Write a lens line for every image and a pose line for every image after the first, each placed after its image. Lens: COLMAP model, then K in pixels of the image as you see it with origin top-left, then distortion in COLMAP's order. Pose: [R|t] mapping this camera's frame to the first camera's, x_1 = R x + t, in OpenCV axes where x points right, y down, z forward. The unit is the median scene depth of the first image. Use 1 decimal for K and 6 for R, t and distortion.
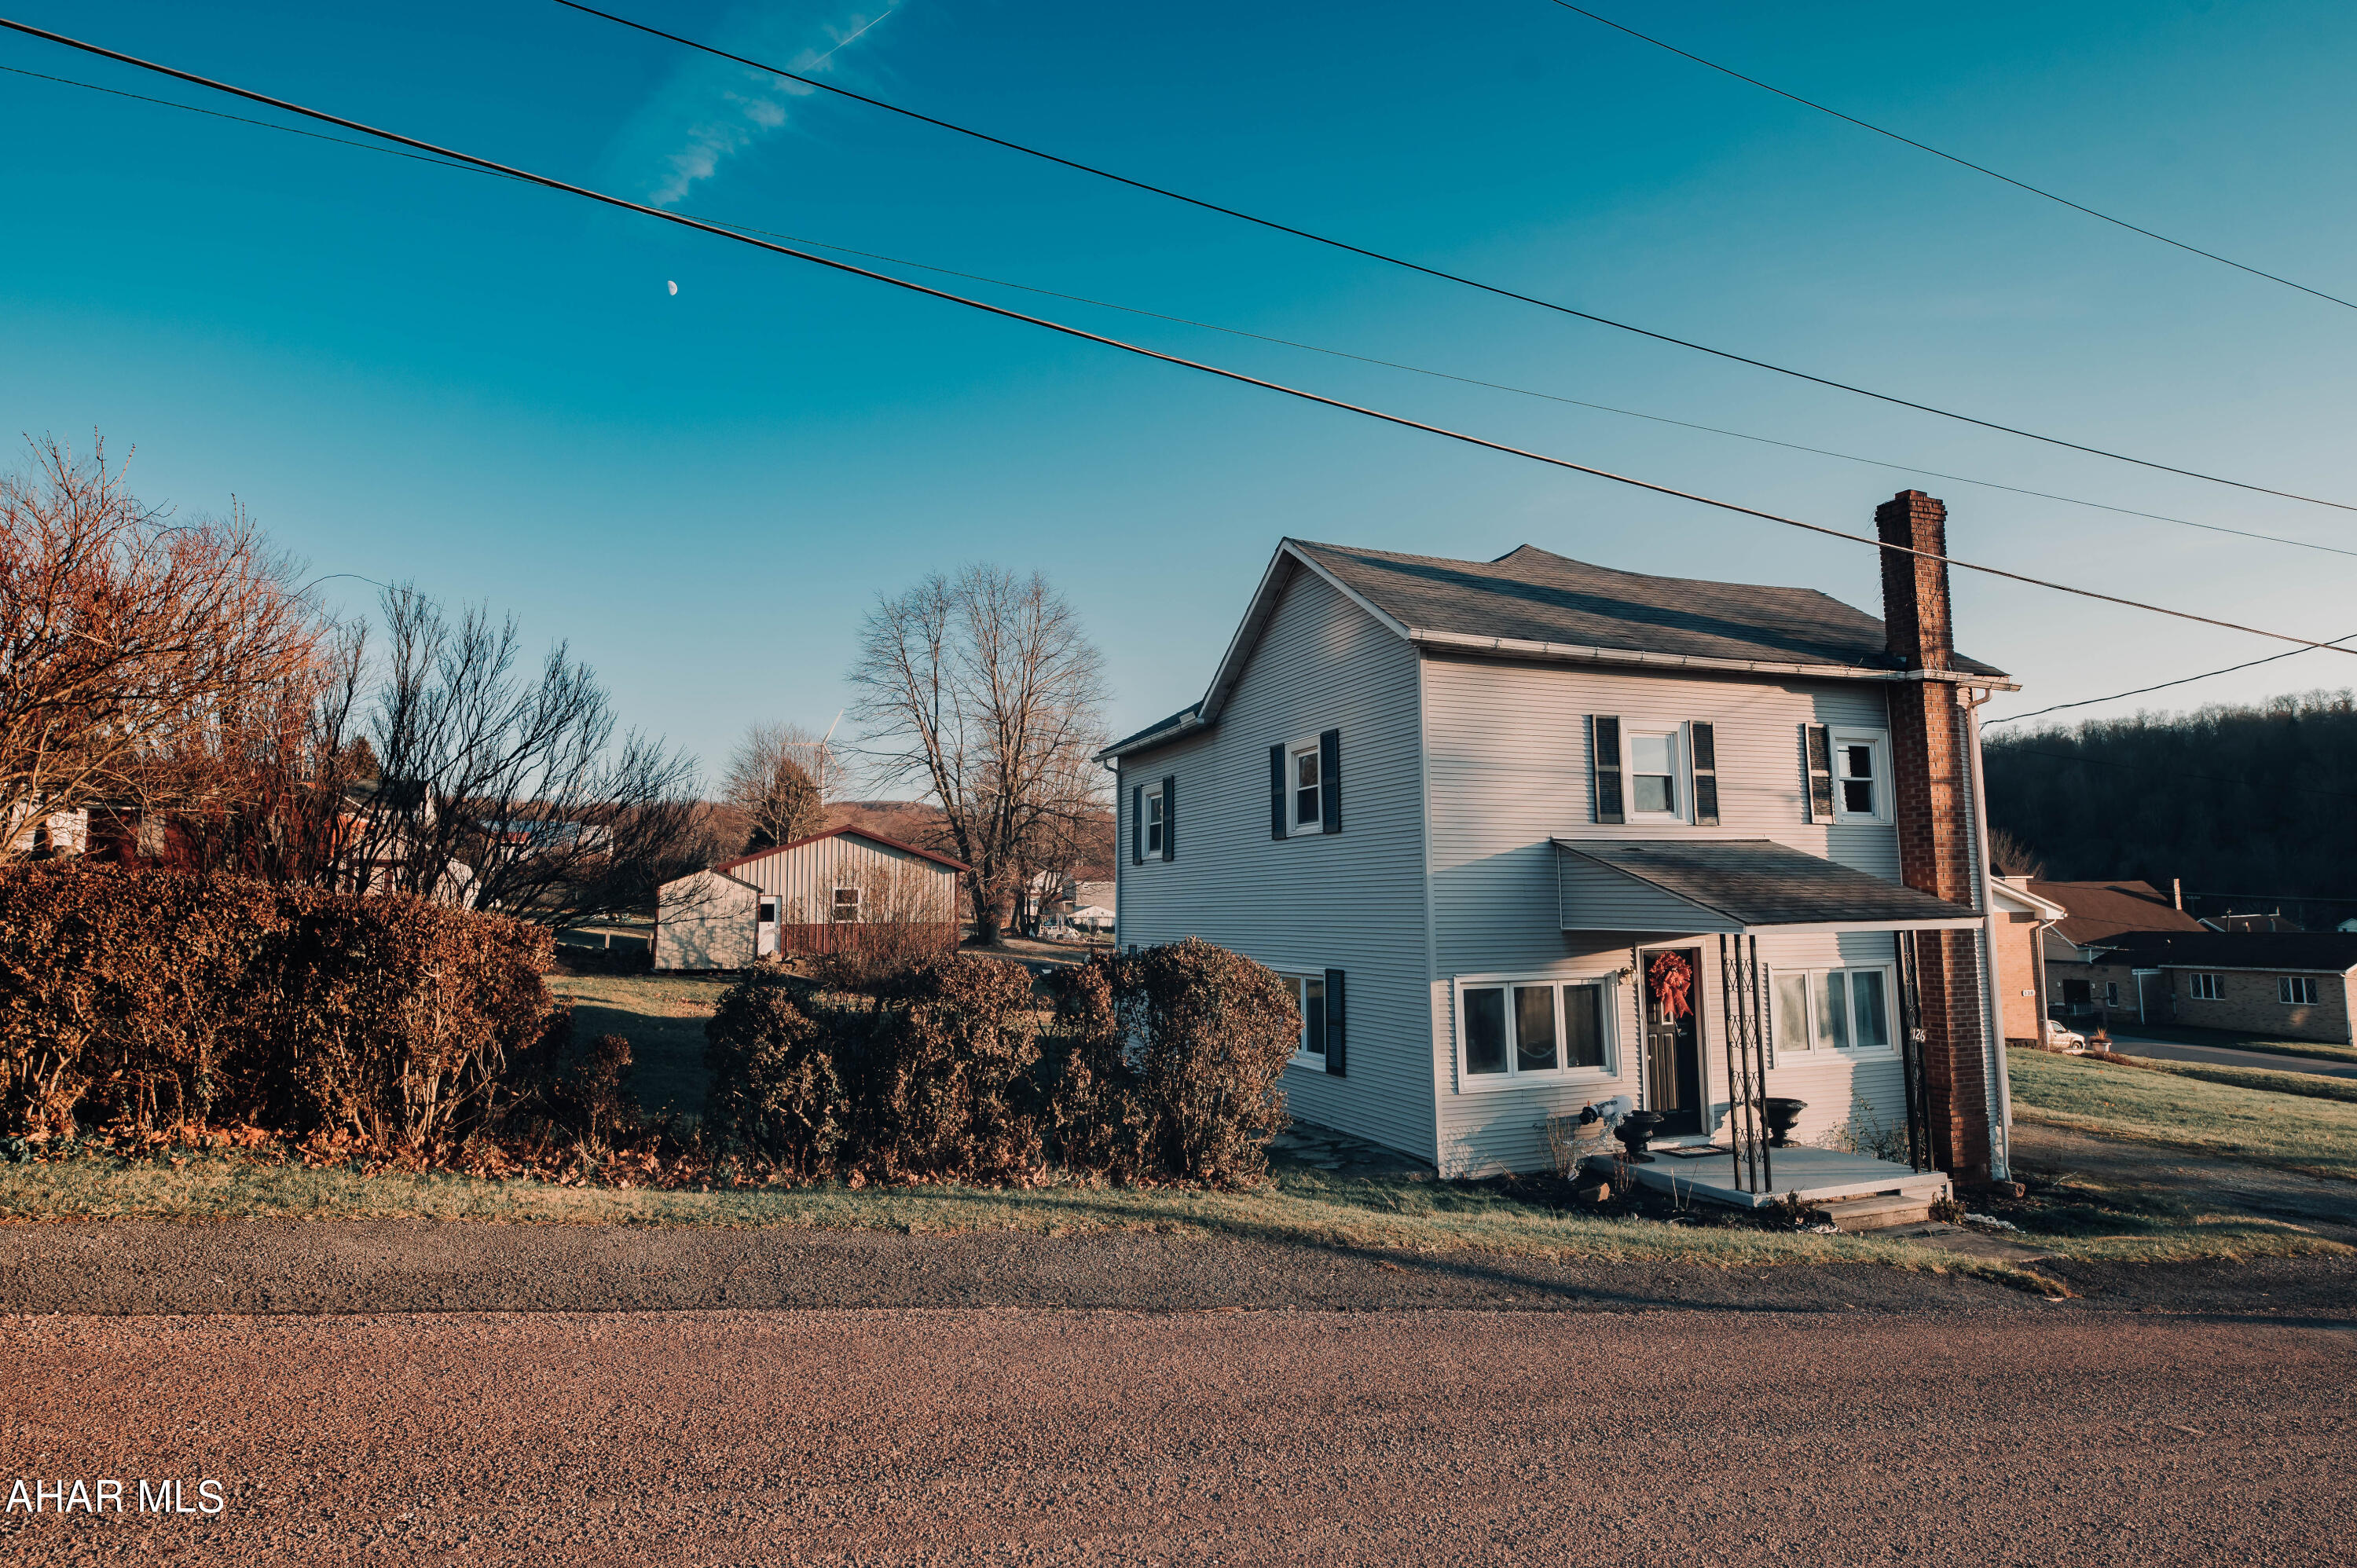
lens RADIAL K [[1305.8, 0, 1172.4], [0, 1305.8, 766.2], [0, 0, 1]] dist [0.002381, 0.000634]
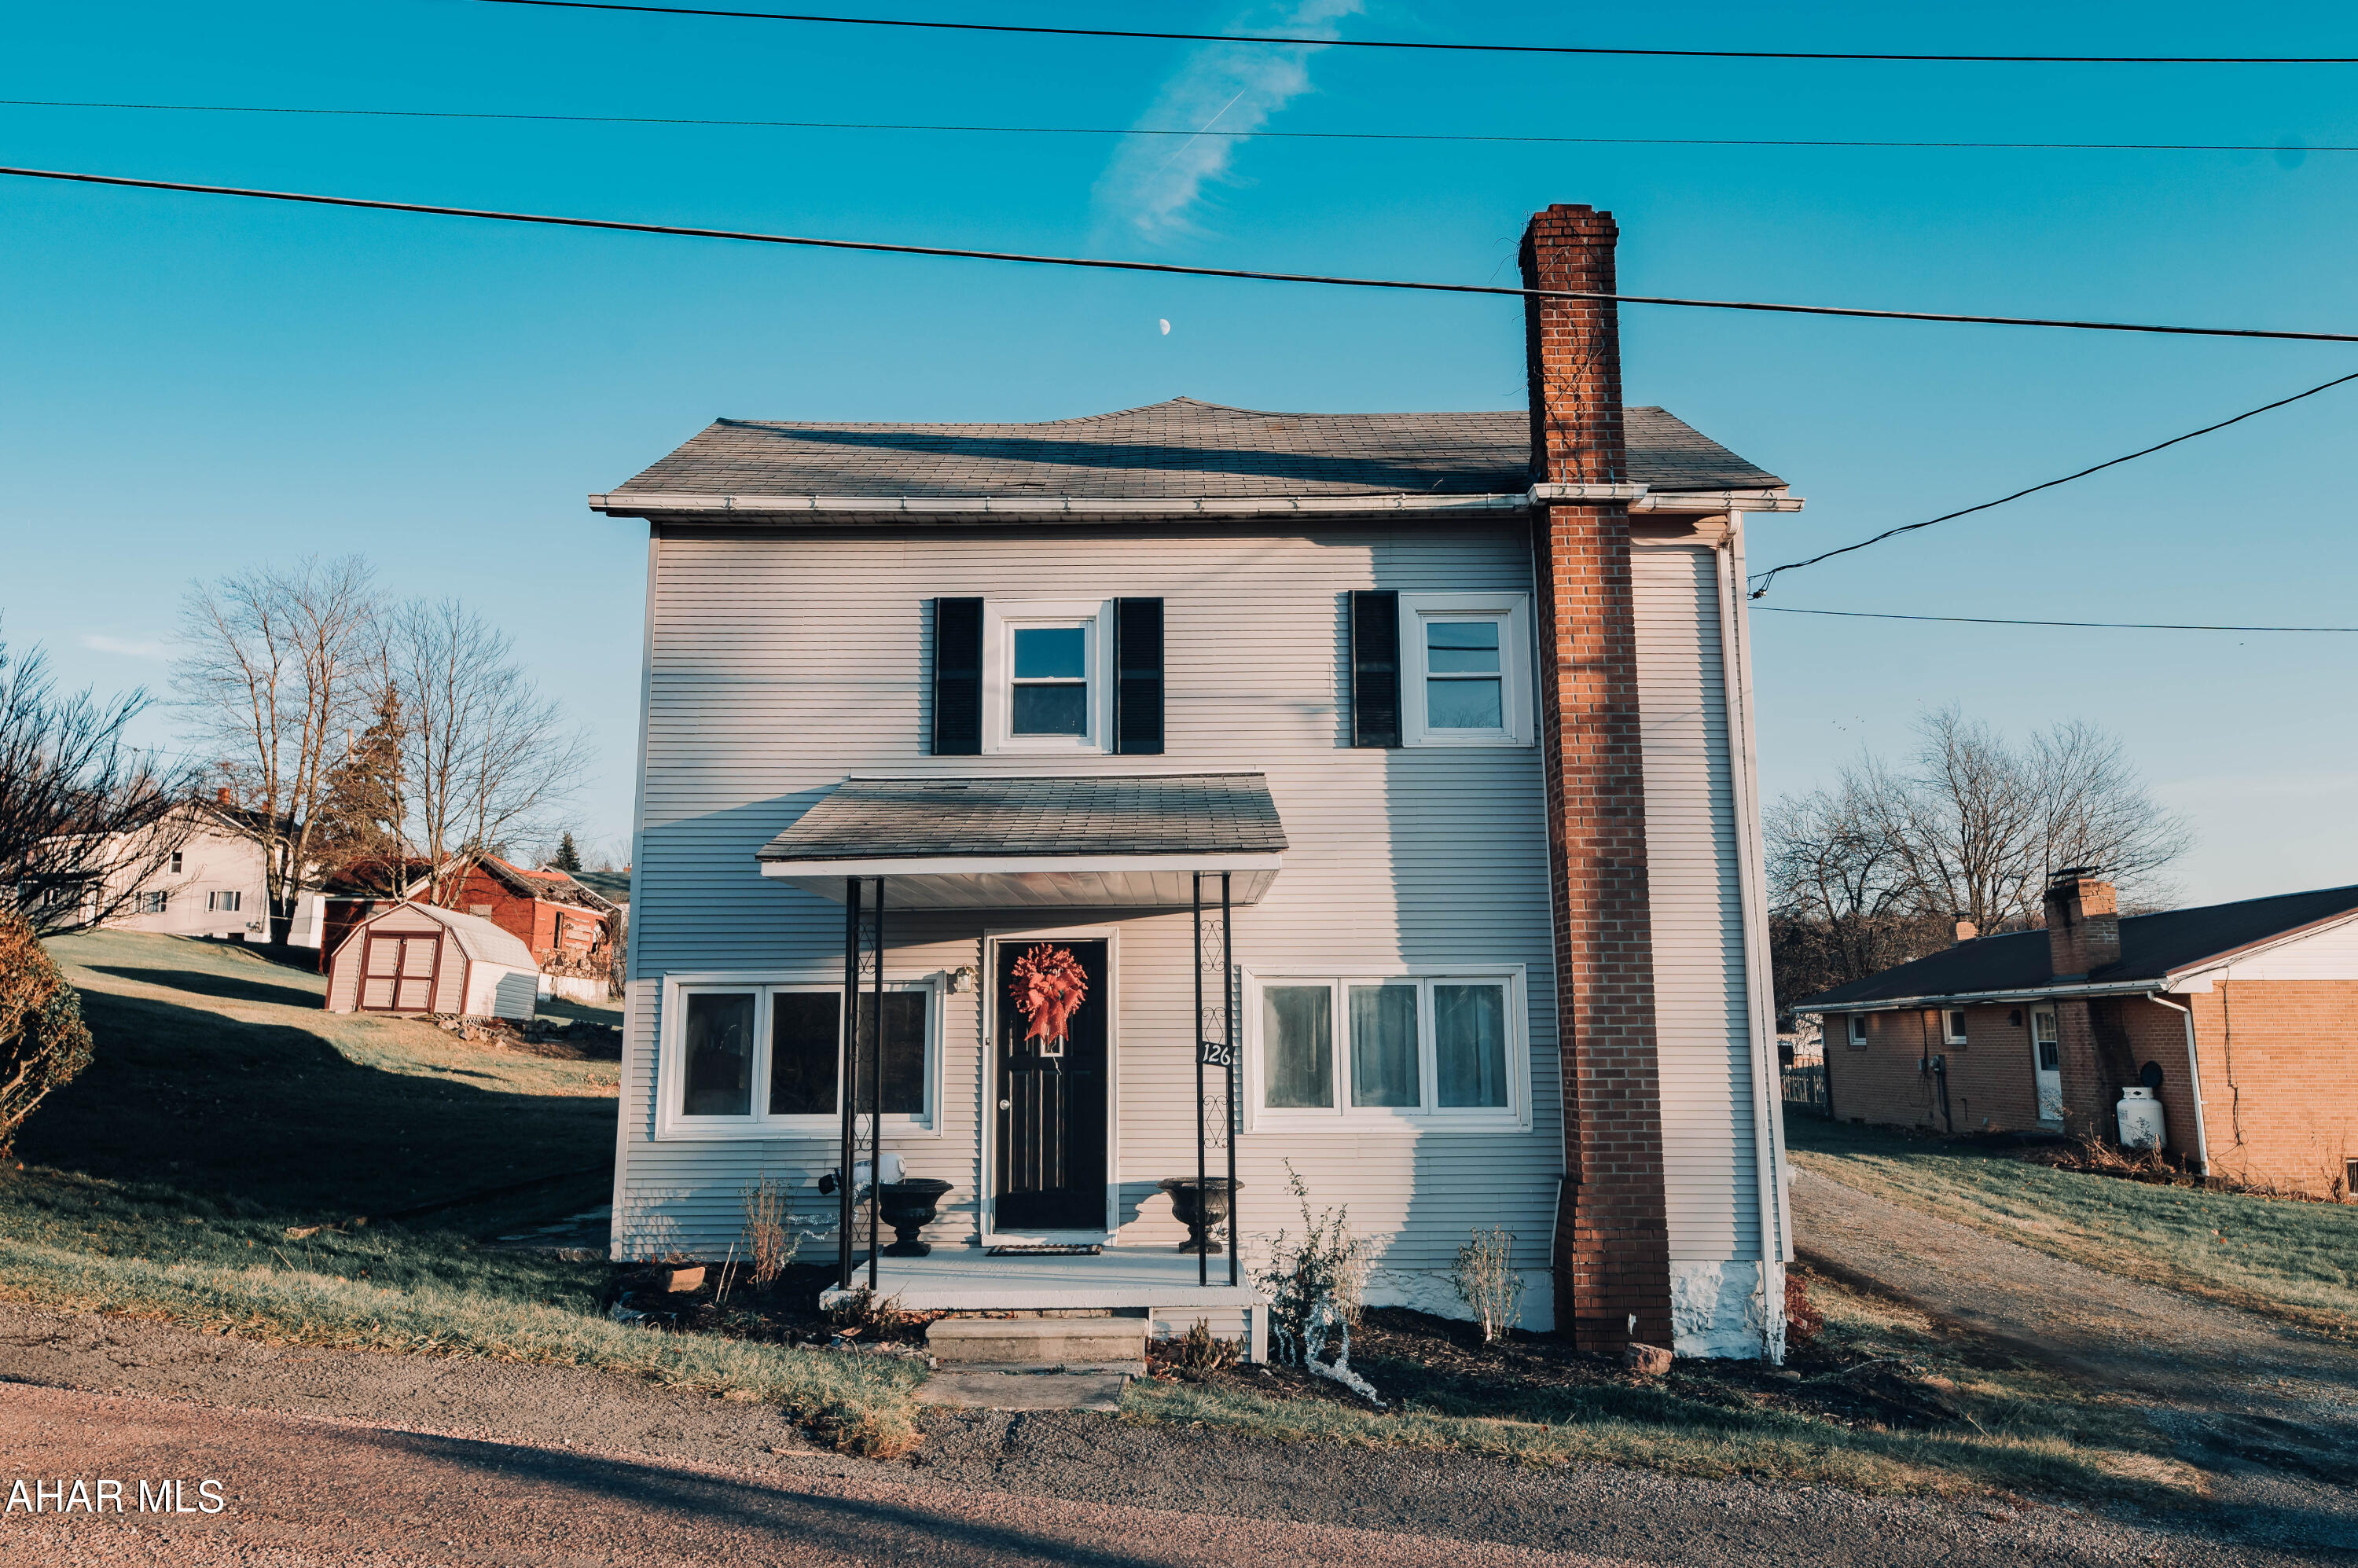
lens RADIAL K [[1631.1, 0, 1182.5], [0, 1631.1, 769.7], [0, 0, 1]] dist [0.009311, -0.002607]
pose [[0.929162, -0.056327, -0.365356, 0.699804], [0.035890, 0.997400, -0.062494, 0.101008], [0.367926, 0.044955, 0.928768, 0.242286]]
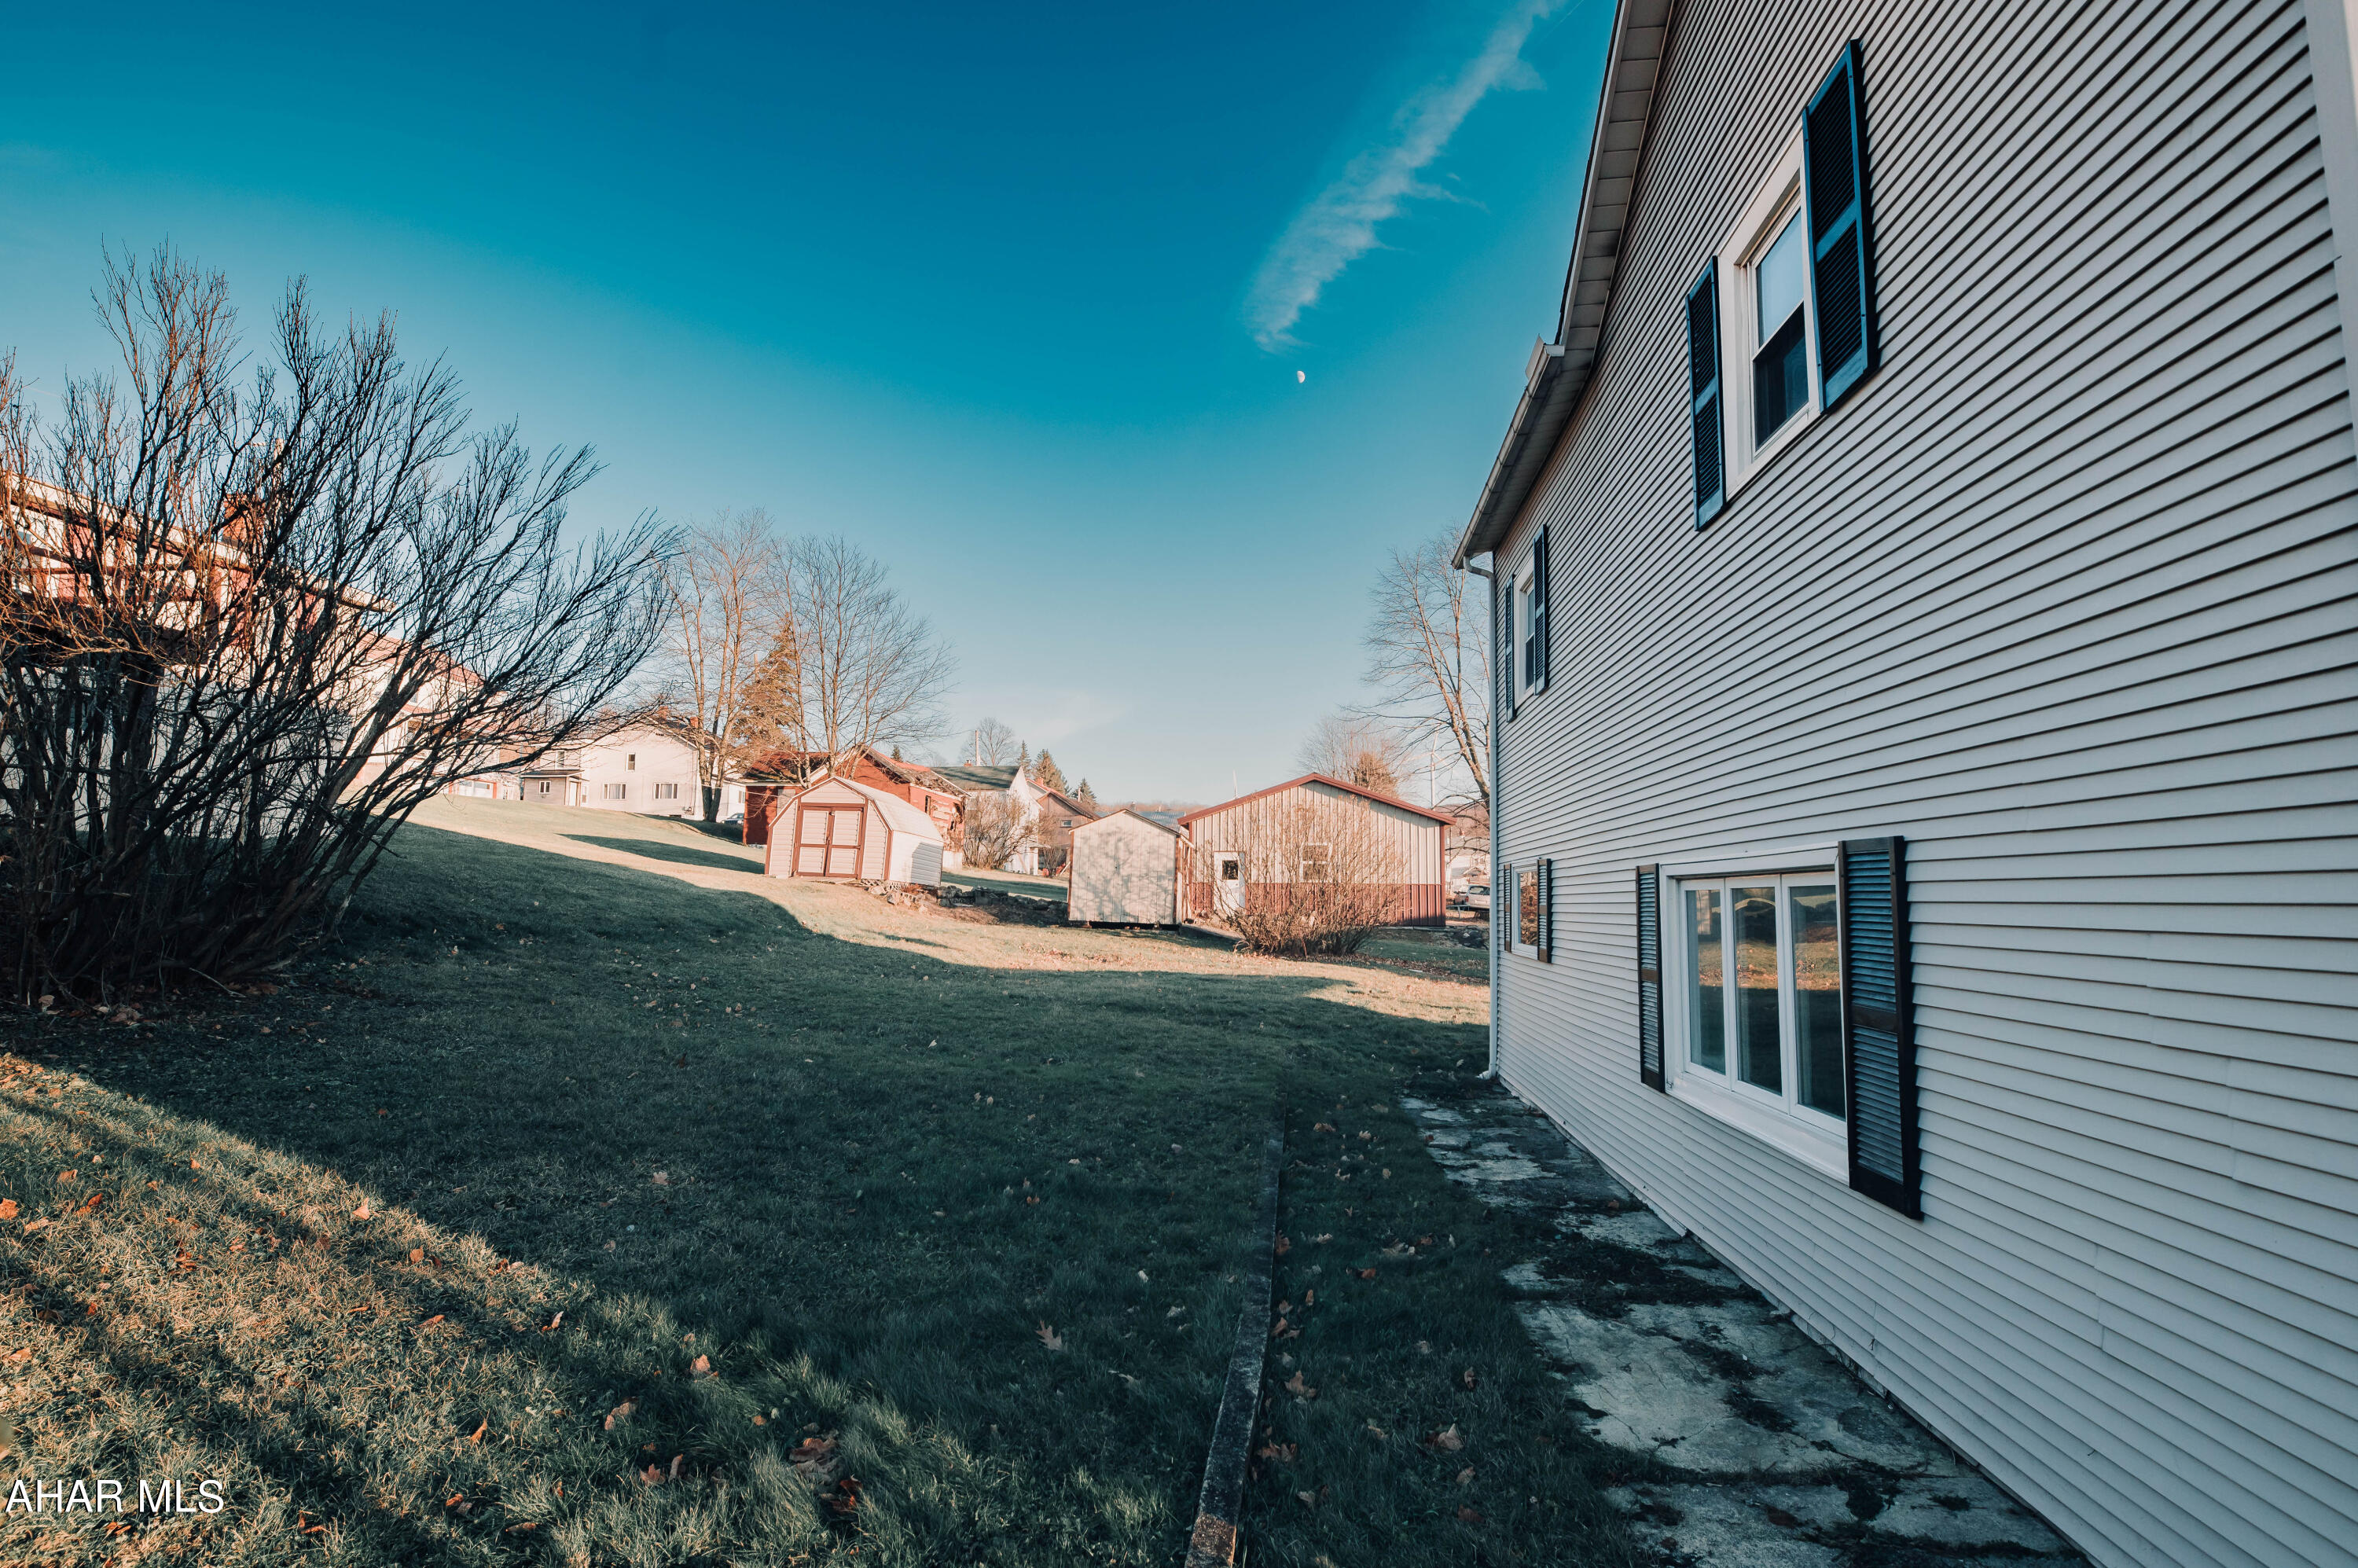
lens RADIAL K [[1160.3, 0, 1163.0], [0, 1160.3, 778.1], [0, 0, 1]] dist [0.001314, -0.000671]
pose [[0.878278, -0.033581, -0.476970, 0.106784], [0.034848, 0.999373, -0.006193, 0.134724], [0.476879, -0.011183, 0.878898, 0.680204]]
